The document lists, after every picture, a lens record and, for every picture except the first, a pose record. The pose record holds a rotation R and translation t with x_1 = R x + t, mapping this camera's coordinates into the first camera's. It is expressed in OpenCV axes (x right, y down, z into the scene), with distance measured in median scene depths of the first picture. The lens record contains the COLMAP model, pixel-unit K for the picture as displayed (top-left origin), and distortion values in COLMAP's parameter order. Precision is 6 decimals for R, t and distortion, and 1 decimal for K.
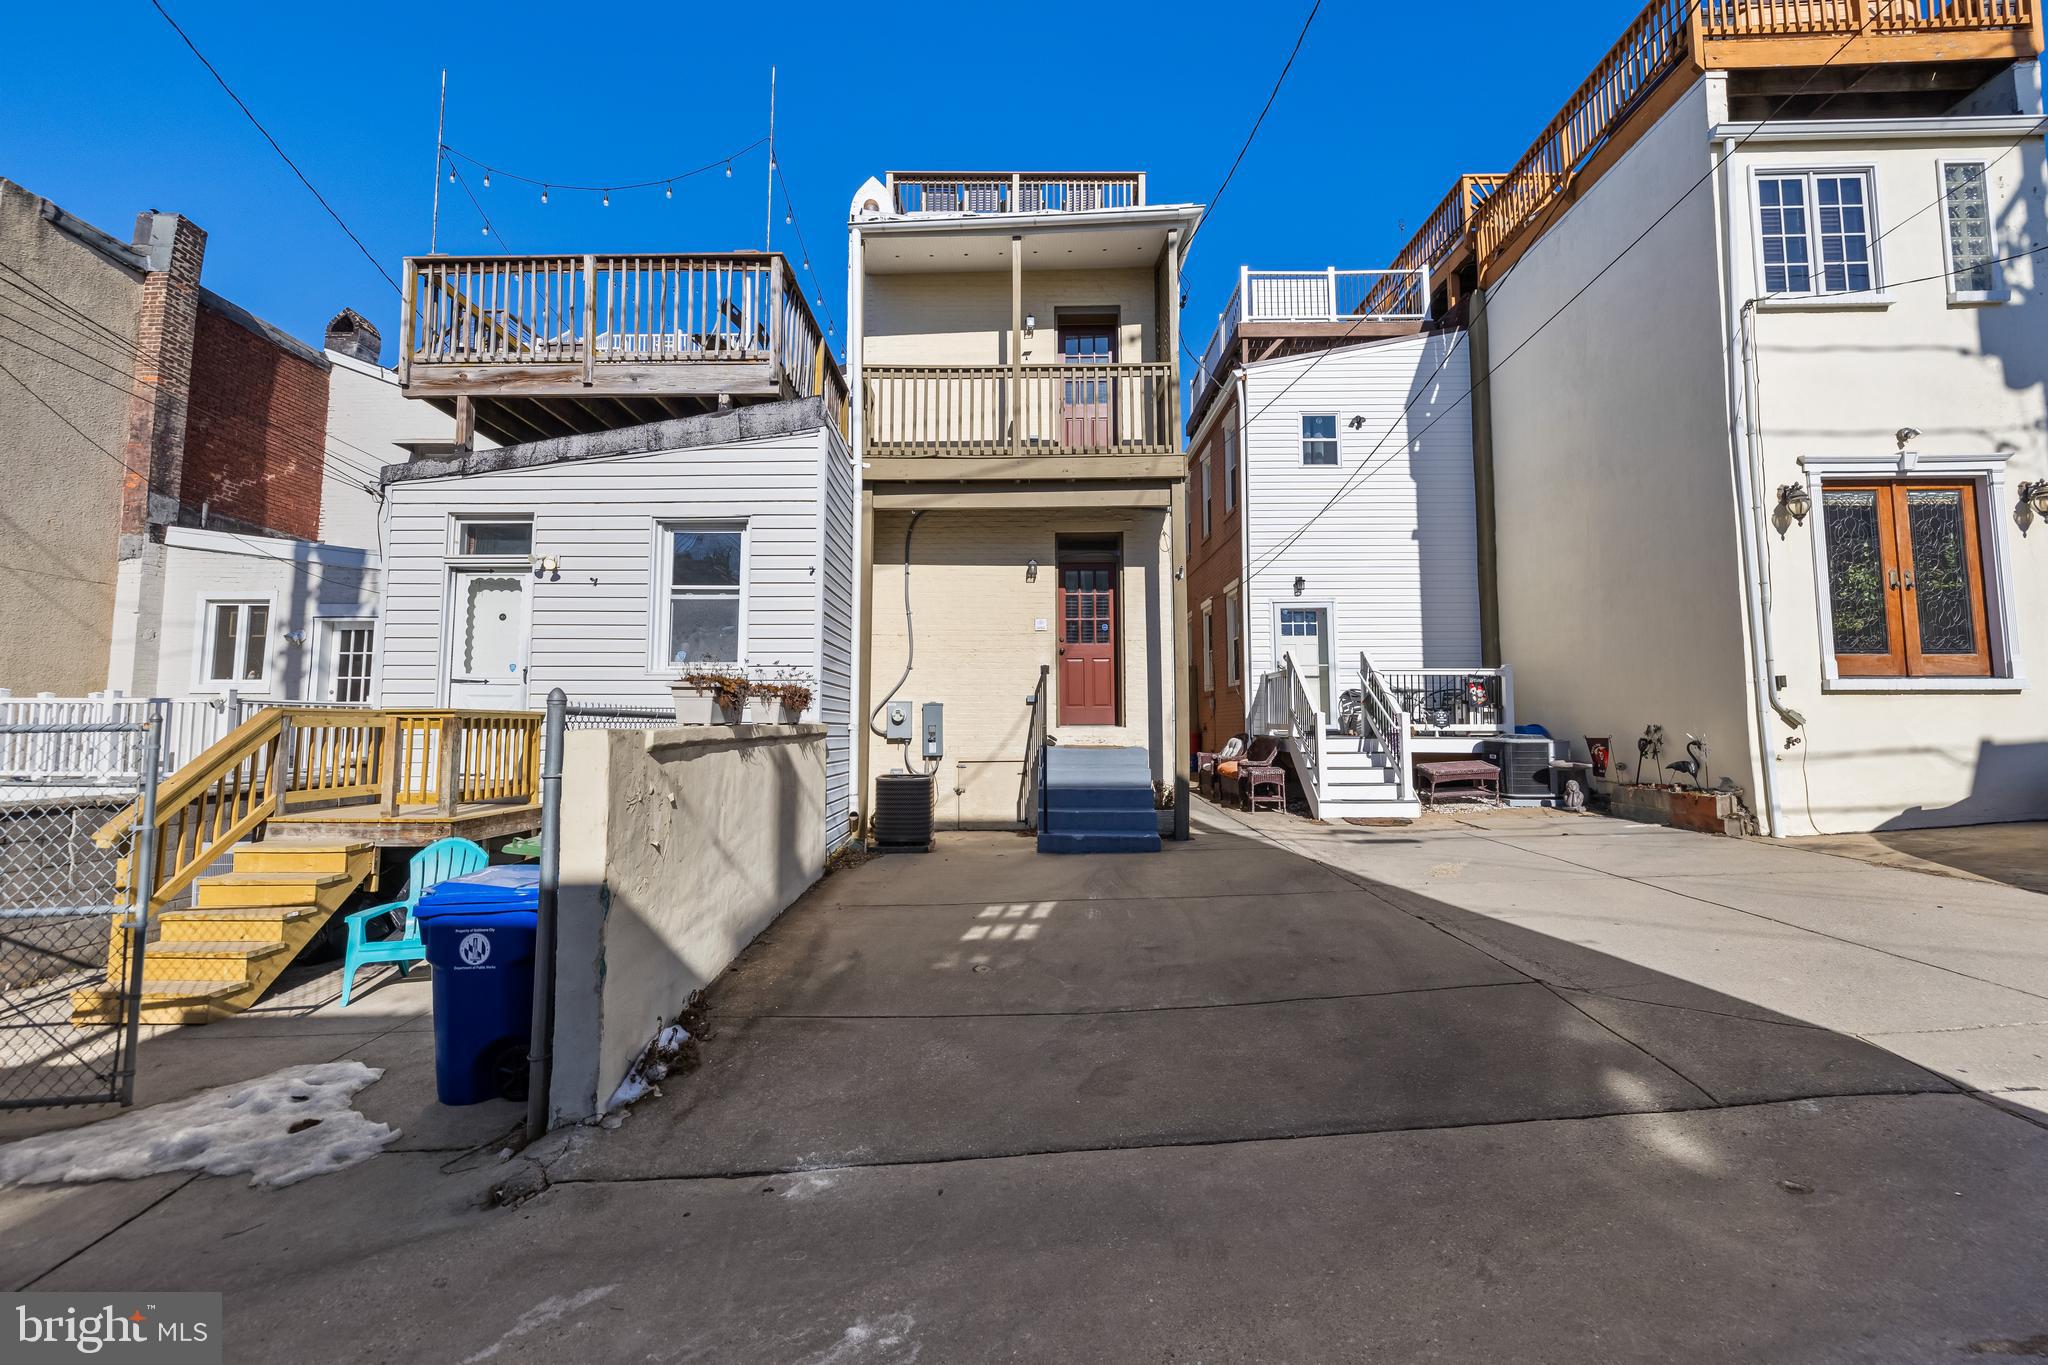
lens RADIAL K [[862.0, 0, 1013.8], [0, 862.0, 663.0], [0, 0, 1]] dist [0.002529, 0.000165]
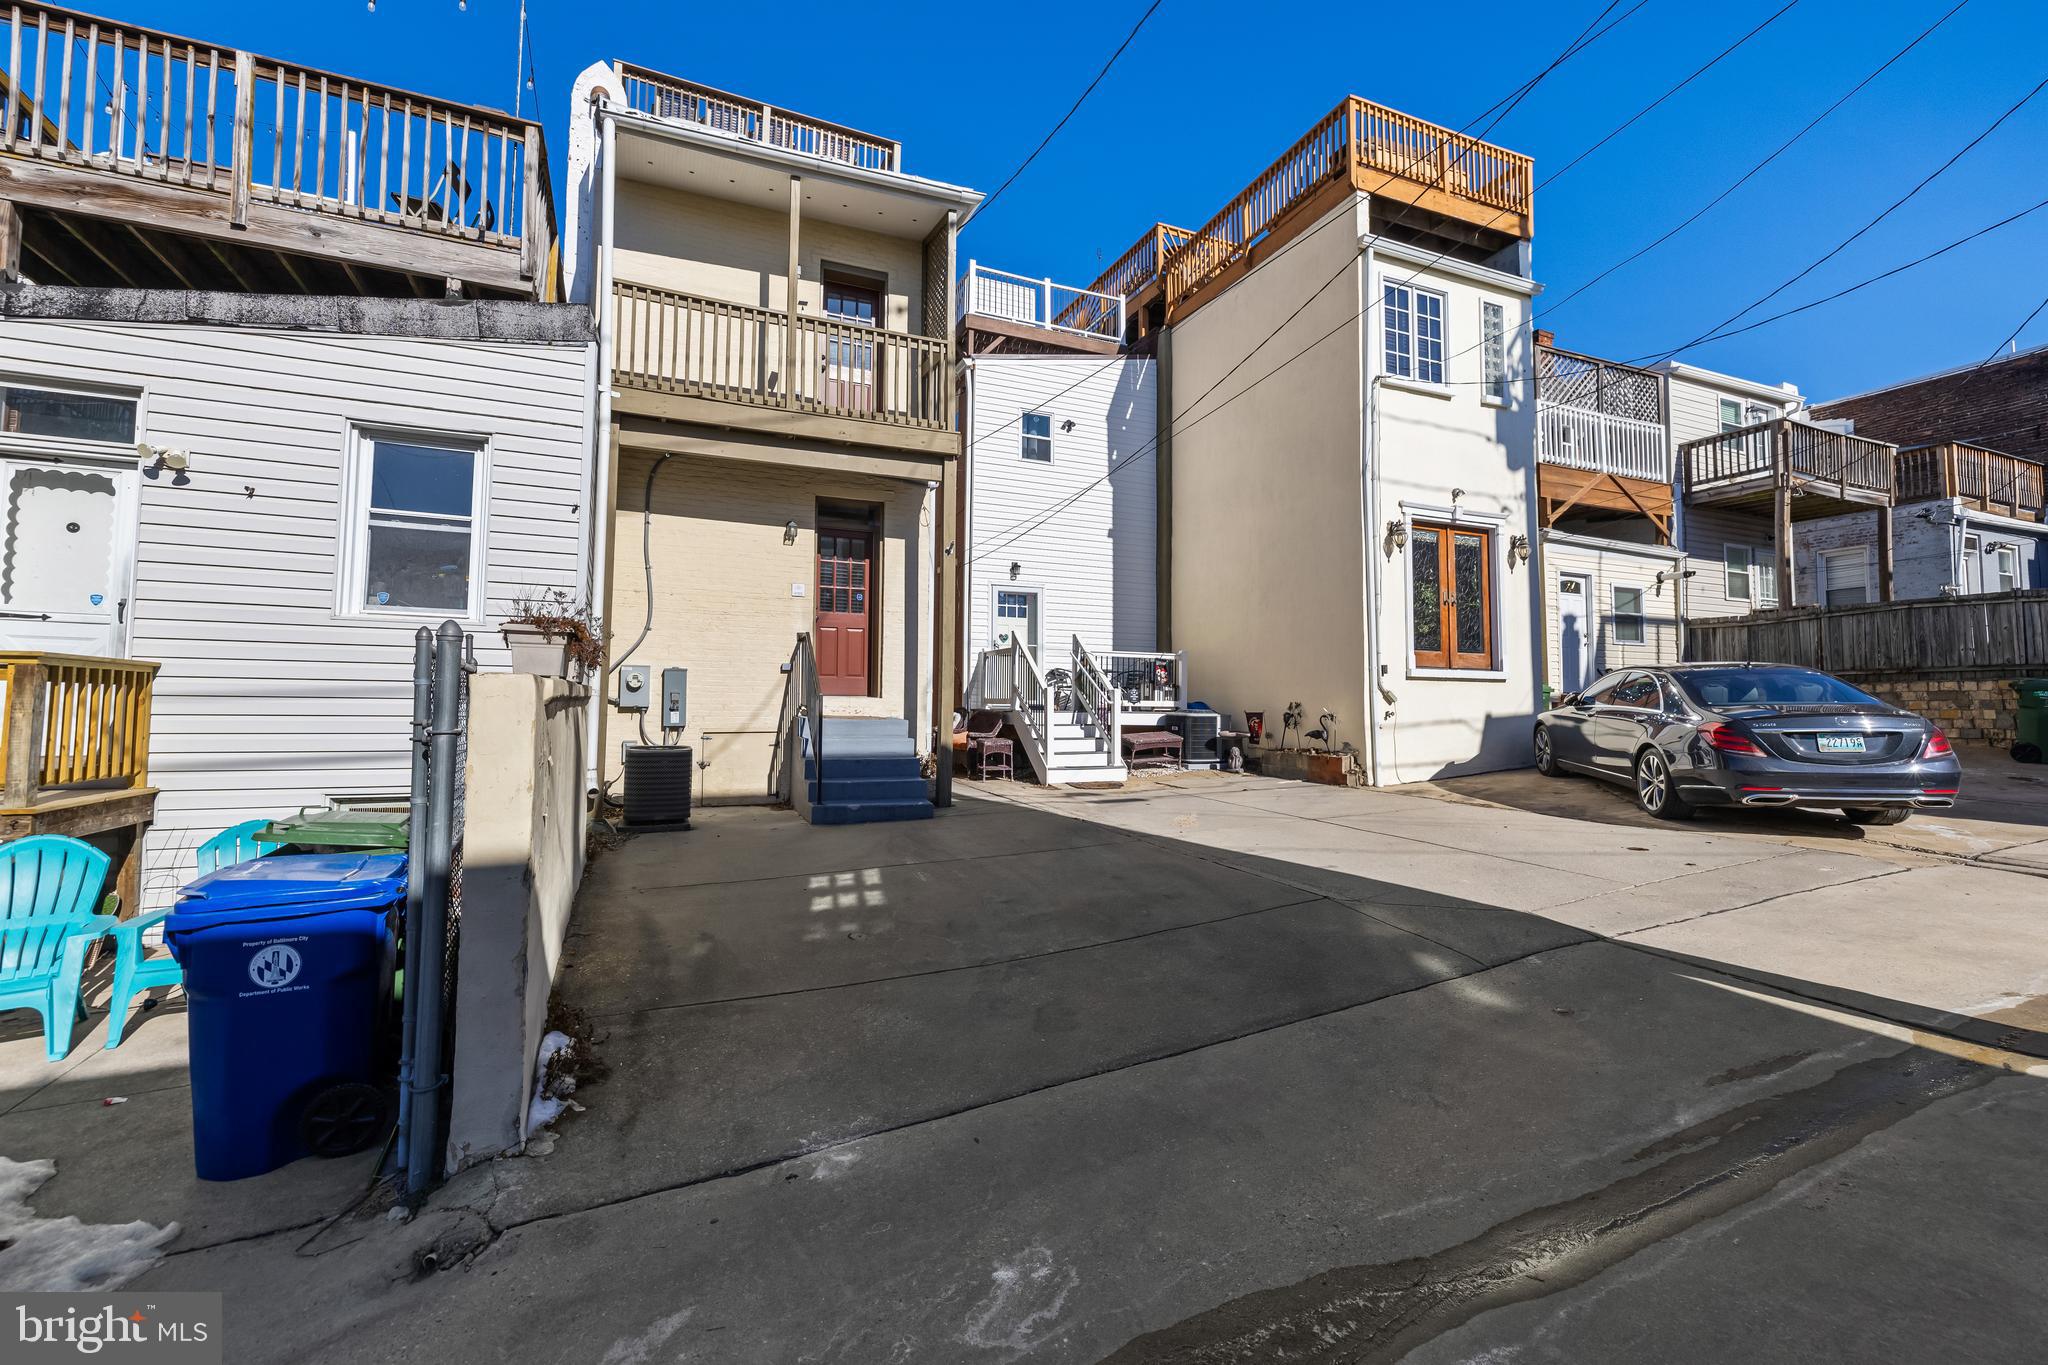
lens RADIAL K [[862.0, 0, 1015.8], [0, 862.0, 661.4], [0, 0, 1]] dist [0.002529, 0.000165]
pose [[0.910278, 0.031585, 0.412790, -0.167074], [-0.040178, 0.999119, 0.012151, 0.015759], [-0.412043, -0.027646, 0.910745, 0.029996]]
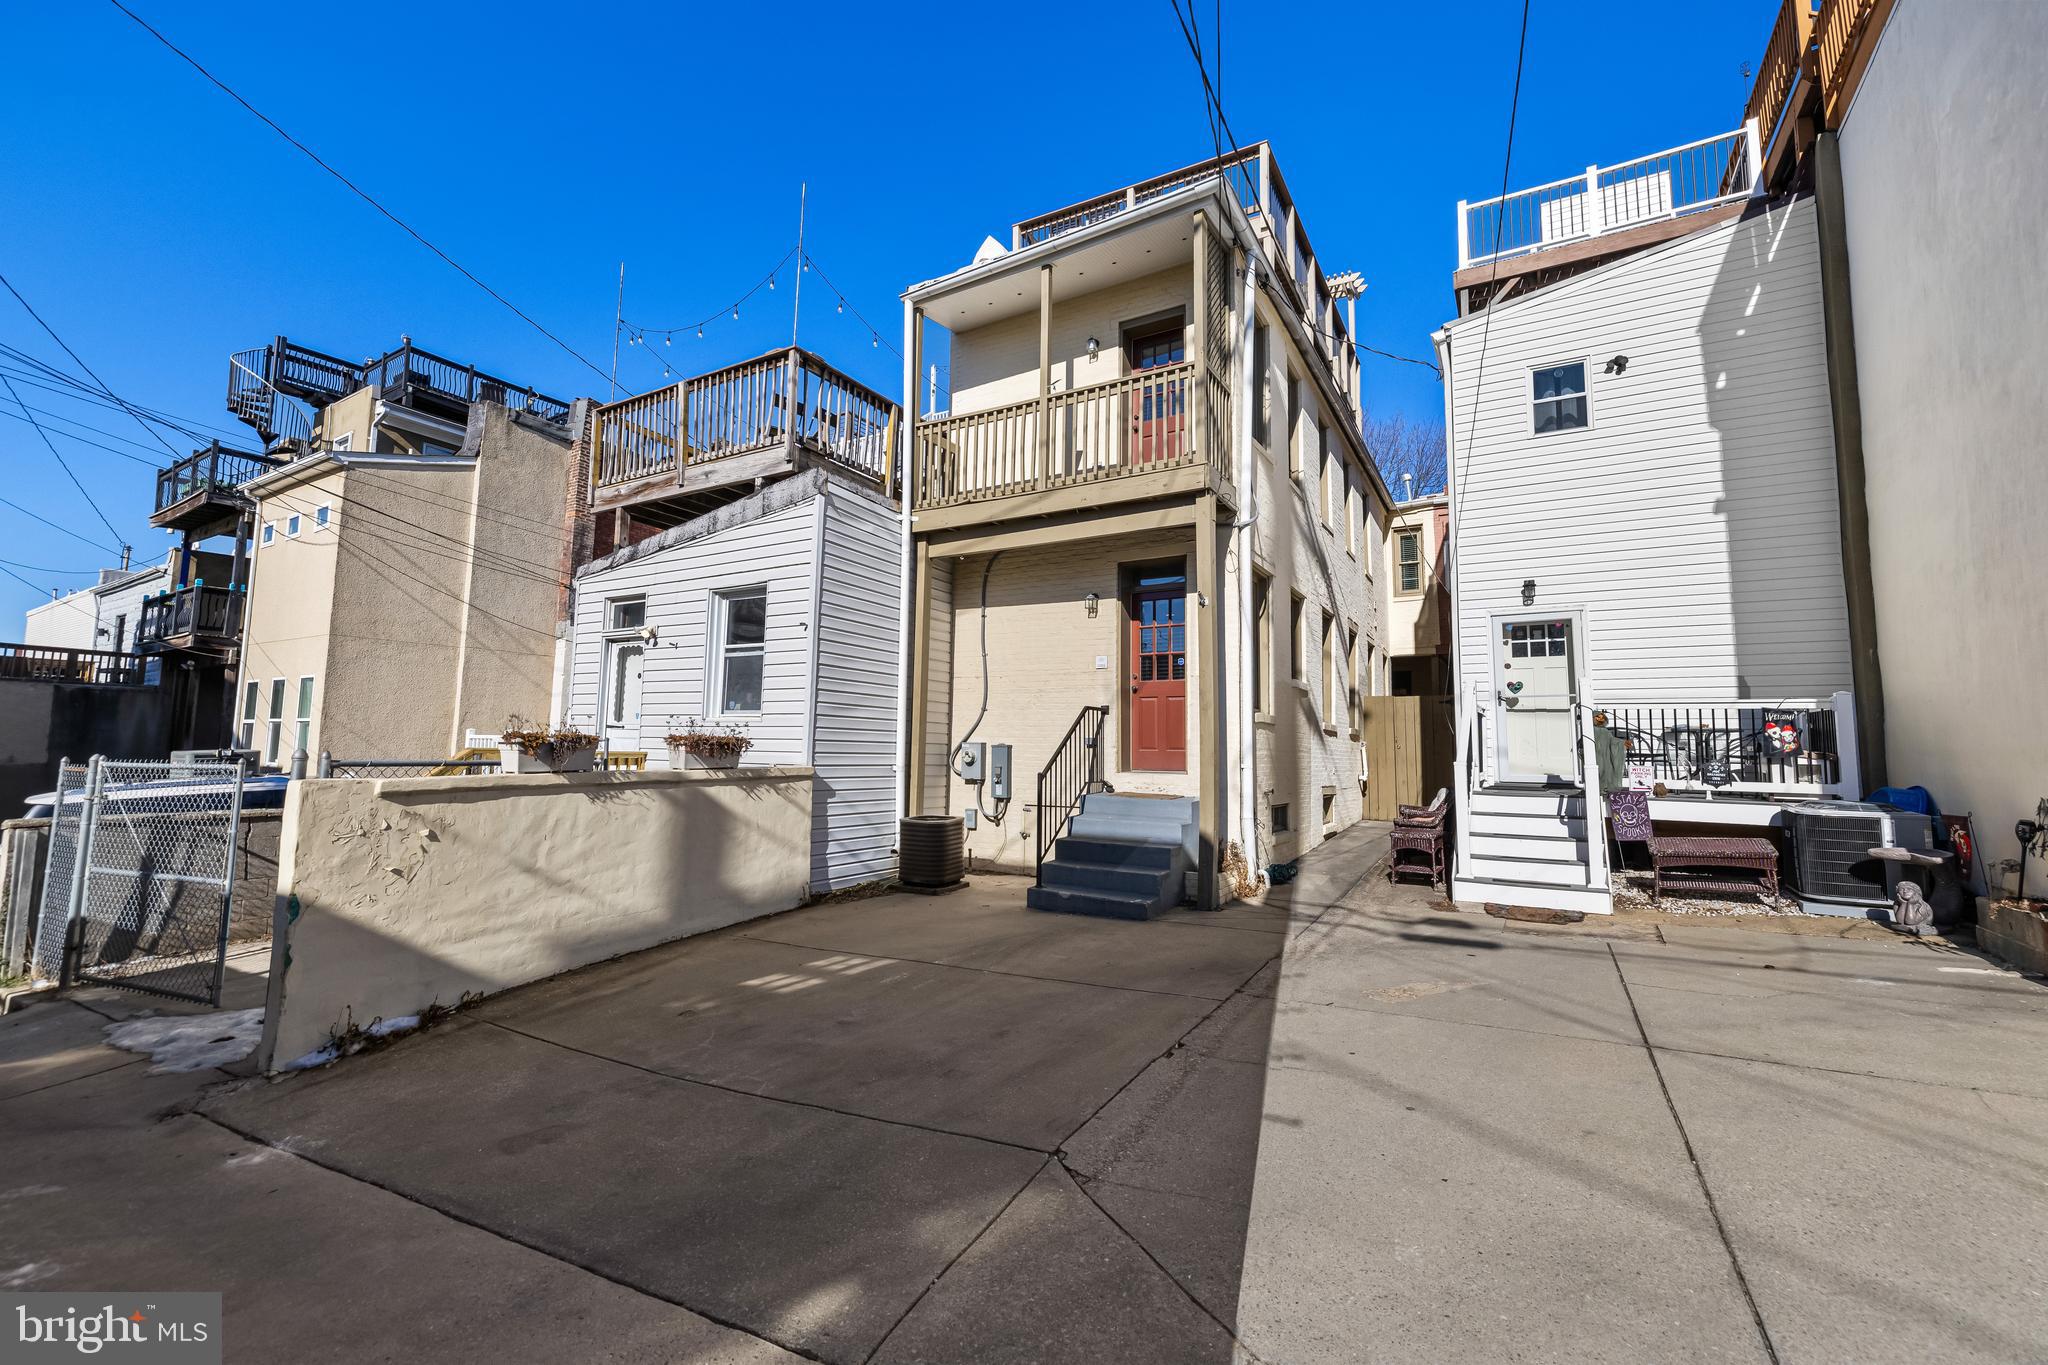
lens RADIAL K [[862.0, 0, 1014.2], [0, 862.0, 662.1], [0, 0, 1]] dist [0.002529, 0.000165]
pose [[0.863817, -0.036613, -0.502474, 0.495224], [0.021546, 0.999128, -0.035762, -0.015117], [0.503345, 0.020065, 0.863852, 0.167992]]
